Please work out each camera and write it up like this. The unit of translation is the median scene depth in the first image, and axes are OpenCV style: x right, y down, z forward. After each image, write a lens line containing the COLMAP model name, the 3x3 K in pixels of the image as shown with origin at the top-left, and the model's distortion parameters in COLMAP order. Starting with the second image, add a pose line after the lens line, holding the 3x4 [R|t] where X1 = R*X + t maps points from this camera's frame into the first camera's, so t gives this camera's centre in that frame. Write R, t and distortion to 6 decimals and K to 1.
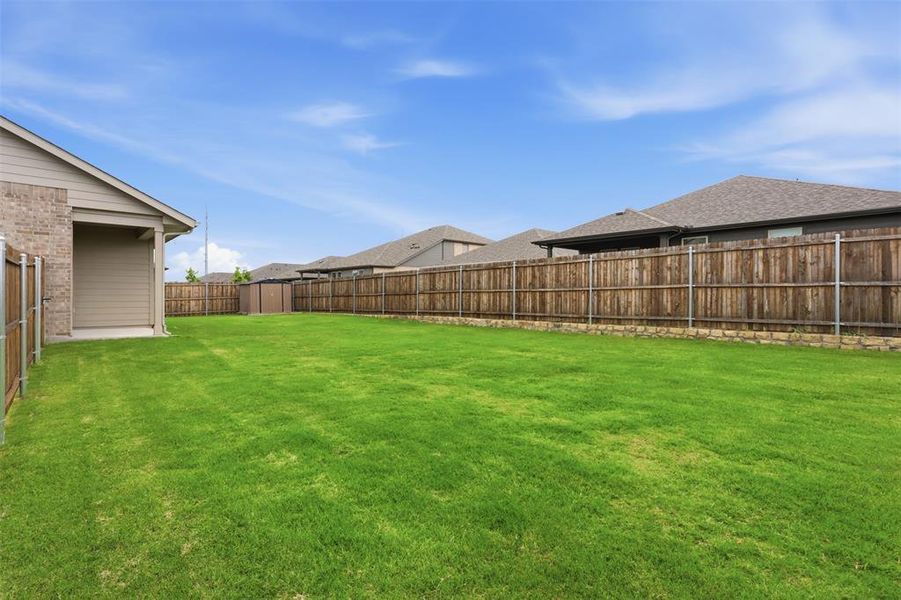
lens RADIAL K [[422.3, 0, 448.9], [0, 422.3, 297.1], [0, 0, 1]] dist [0.002516, 0.000024]
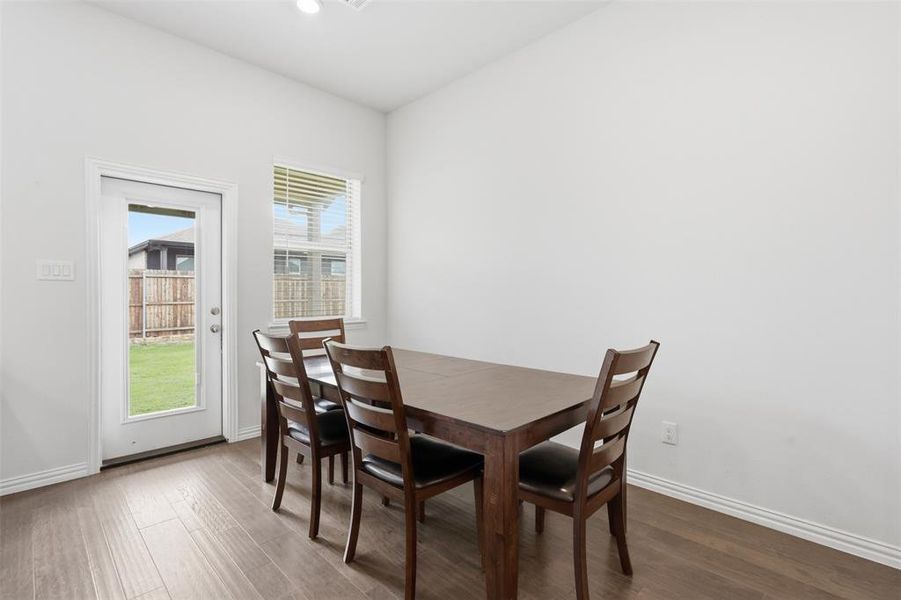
lens RADIAL K [[425.5, 0, 448.7], [0, 425.5, 299.0], [0, 0, 1]] dist [0.002046, 0.000161]
pose [[-0.042663, -0.009595, 0.999043, -1.022613], [0.003302, 0.999947, 0.009745, -0.031056], [-0.999084, 0.003714, -0.042629, 0.695110]]
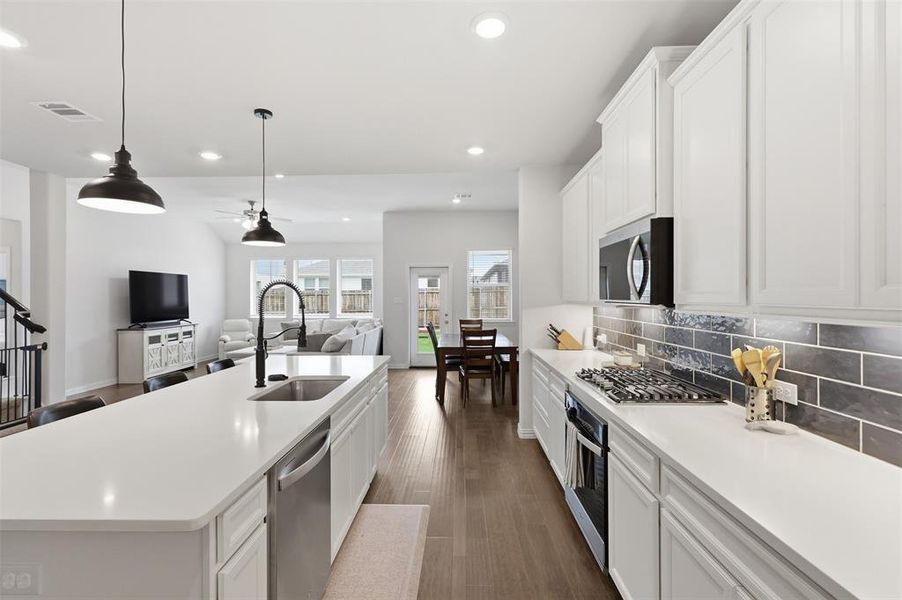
lens RADIAL K [[422.0, 0, 451.1], [0, 422.0, 297.7], [0, 0, 1]] dist [0.001490, -0.000059]
pose [[0.691056, -0.003156, 0.722794, -1.223741], [0.008042, 0.999962, -0.003324, -0.046191], [-0.722757, 0.008110, 0.691055, 0.360518]]
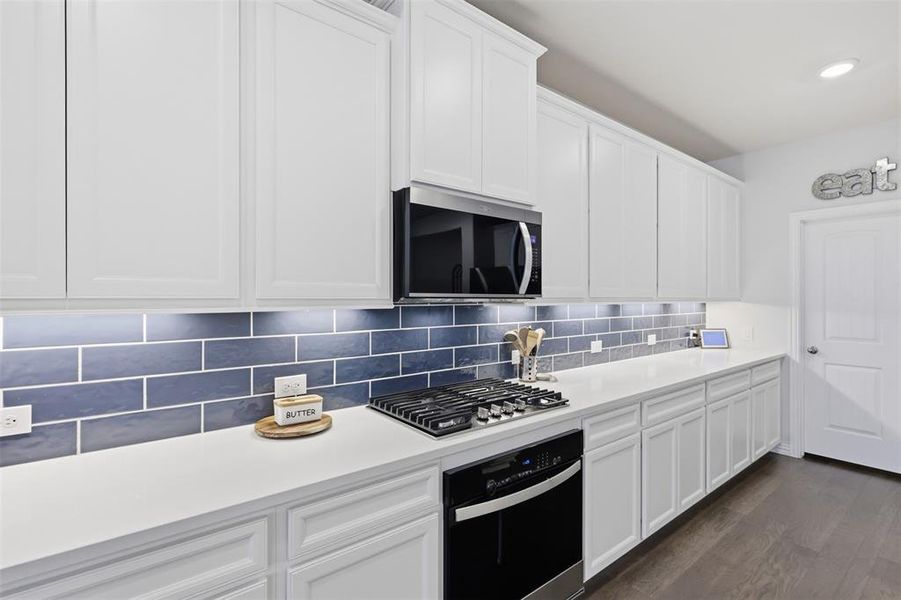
lens RADIAL K [[422.3, 0, 448.9], [0, 422.3, 297.1], [0, 0, 1]] dist [0.002516, 0.000024]
pose [[-0.997277, -0.001214, 0.073734, -1.028326], [-0.000556, 0.999960, 0.008947, -0.045370], [-0.073742, 0.008882, -0.997238, 0.583617]]
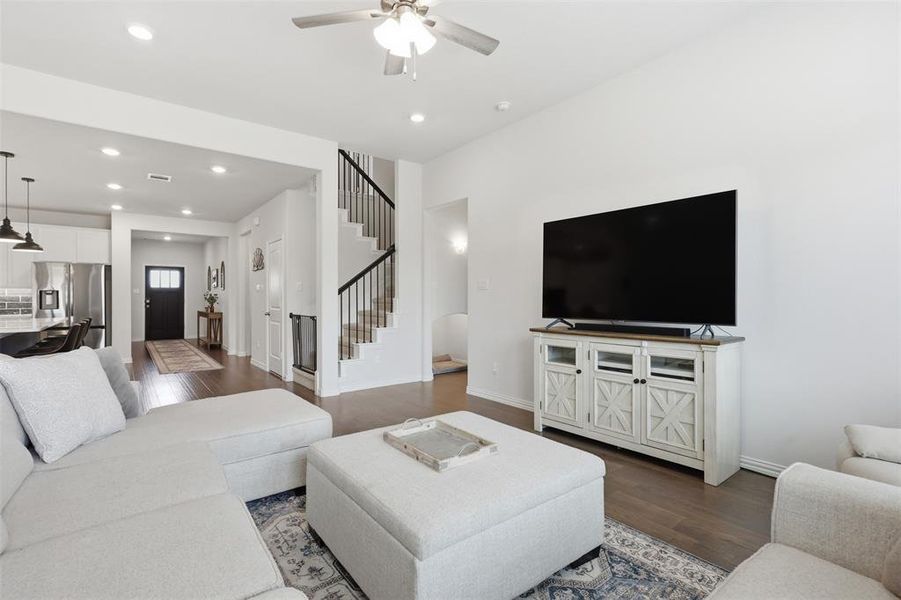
lens RADIAL K [[422.3, 0, 448.9], [0, 422.3, 297.1], [0, 0, 1]] dist [0.002516, 0.000024]
pose [[-0.082303, 0.001403, -0.996606, -0.794330], [-0.004620, 0.999988, 0.001789, -0.032607], [0.996597, 0.004752, -0.082295, 1.008317]]
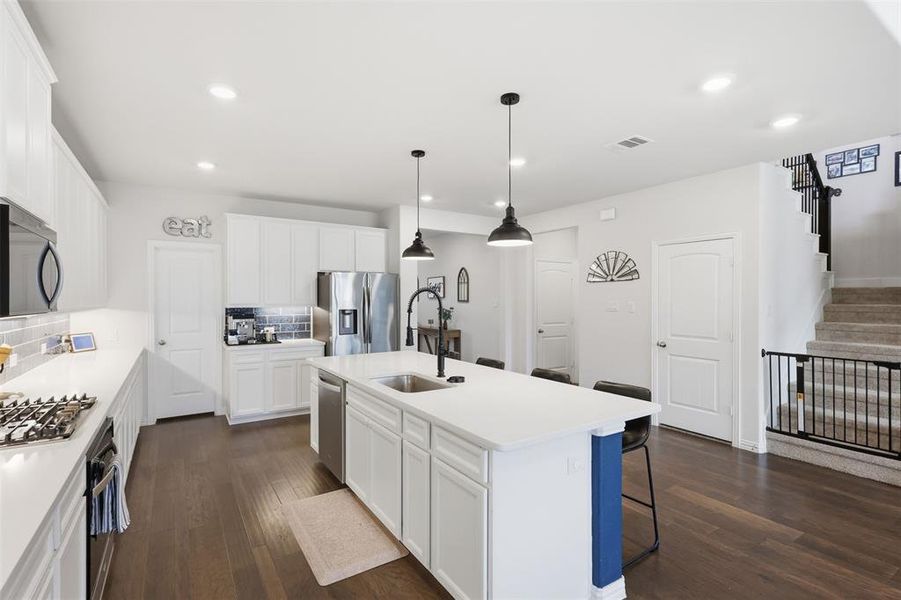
lens RADIAL K [[425.5, 0, 448.7], [0, 425.5, 299.0], [0, 0, 1]] dist [0.002046, 0.000161]
pose [[-0.162833, 0.002963, -0.986649, -0.903789], [-0.005438, 0.999978, 0.003901, -0.050612], [0.986639, 0.006001, -0.162813, 0.607500]]
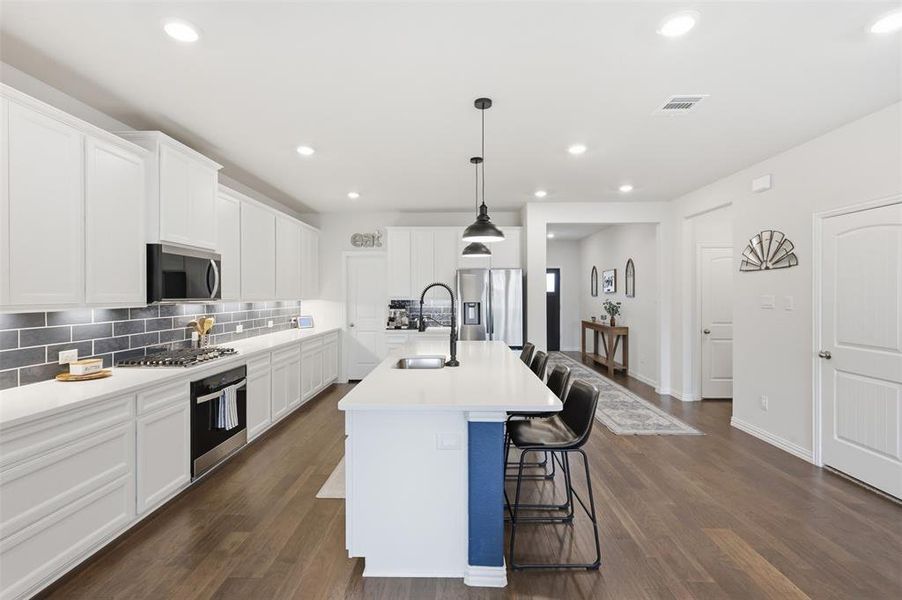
lens RADIAL K [[424.4, 0, 449.5], [0, 424.4, 295.1], [0, 0, 1]] dist [0.004690, -0.000829]
pose [[-0.689965, 0.004230, -0.723831, -0.943858], [-0.002347, 0.999965, 0.008081, -0.049927], [0.723839, 0.007274, -0.689930, 0.749314]]
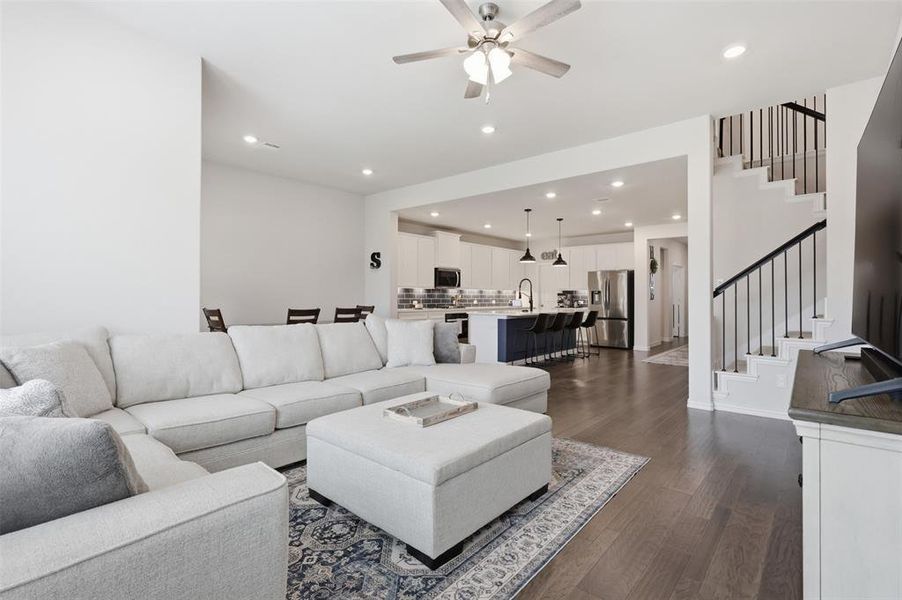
lens RADIAL K [[424.4, 0, 449.5], [0, 424.4, 295.1], [0, 0, 1]] dist [0.004690, -0.000829]
pose [[-0.993290, -0.004151, -0.115579, -0.941397], [-0.004612, 0.999982, 0.003722, -0.031980], [0.115561, 0.004230, -0.993291, 1.194802]]
